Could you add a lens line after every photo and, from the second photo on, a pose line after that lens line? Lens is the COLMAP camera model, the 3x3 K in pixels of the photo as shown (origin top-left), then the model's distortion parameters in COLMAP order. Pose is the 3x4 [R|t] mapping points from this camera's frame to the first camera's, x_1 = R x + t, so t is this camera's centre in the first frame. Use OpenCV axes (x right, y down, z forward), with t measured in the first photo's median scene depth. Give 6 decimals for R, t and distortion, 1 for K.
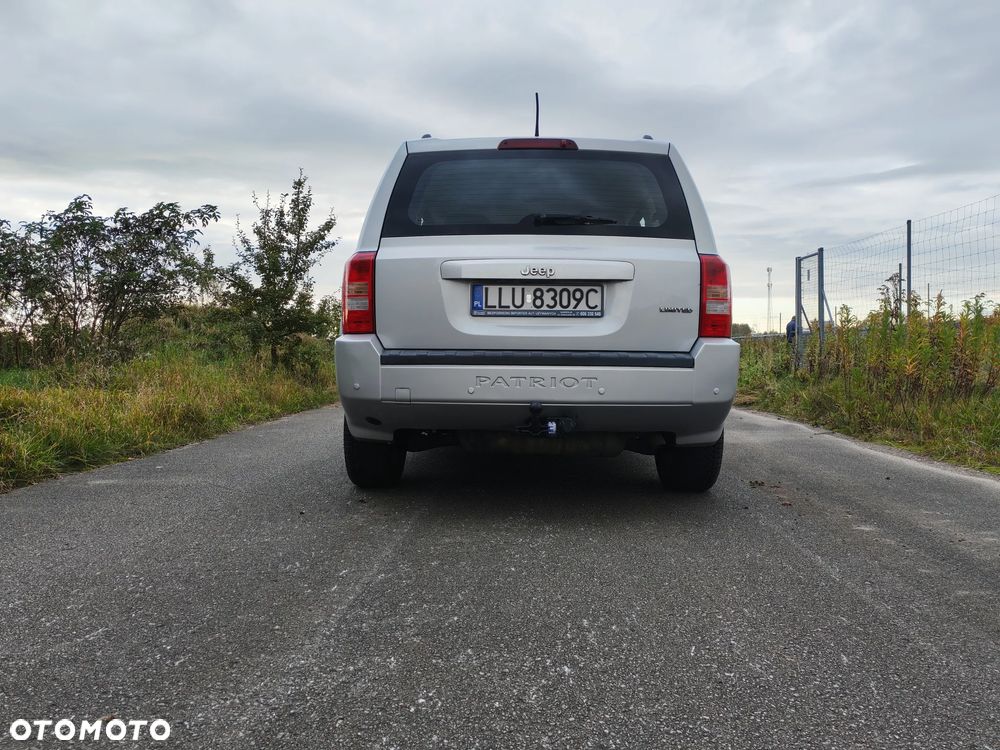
lens RADIAL K [[728.6, 0, 500.0], [0, 728.6, 375.0], [0, 0, 1]] dist [0.095033, -0.117806]
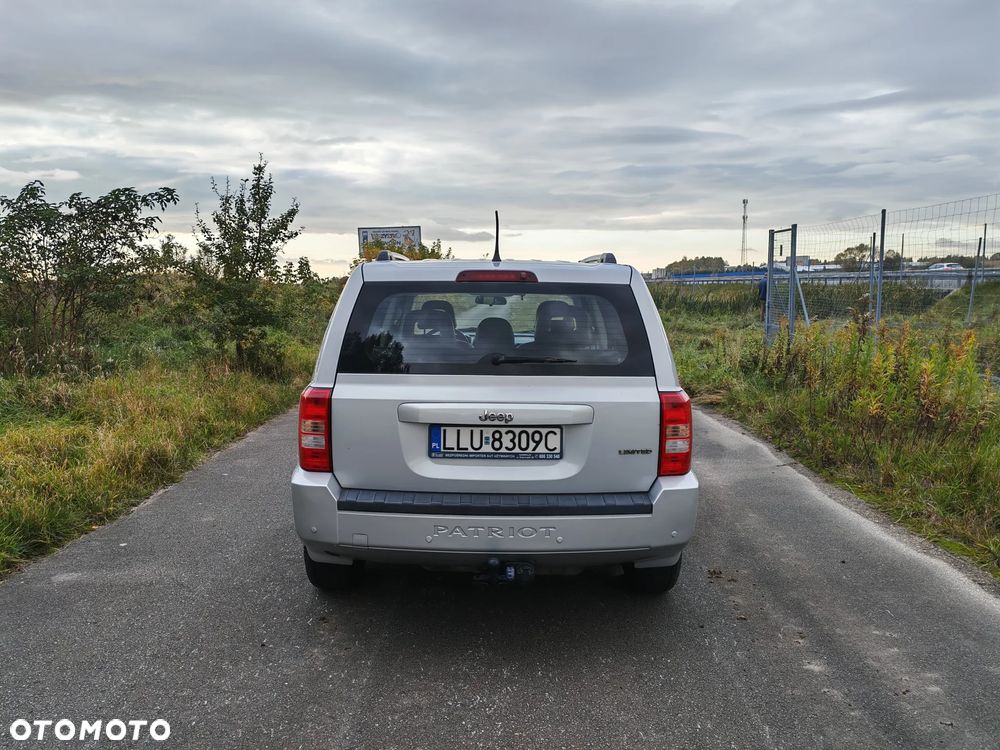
lens RADIAL K [[730.9, 0, 479.7], [0, 730.9, 379.3], [0, 0, 1]] dist [0.077191, -0.075860]
pose [[0.999937, -0.002078, 0.010997, 0.018178], [0.001021, 0.995451, 0.095273, -0.278800], [-0.011145, -0.095256, 0.995390, 0.021195]]
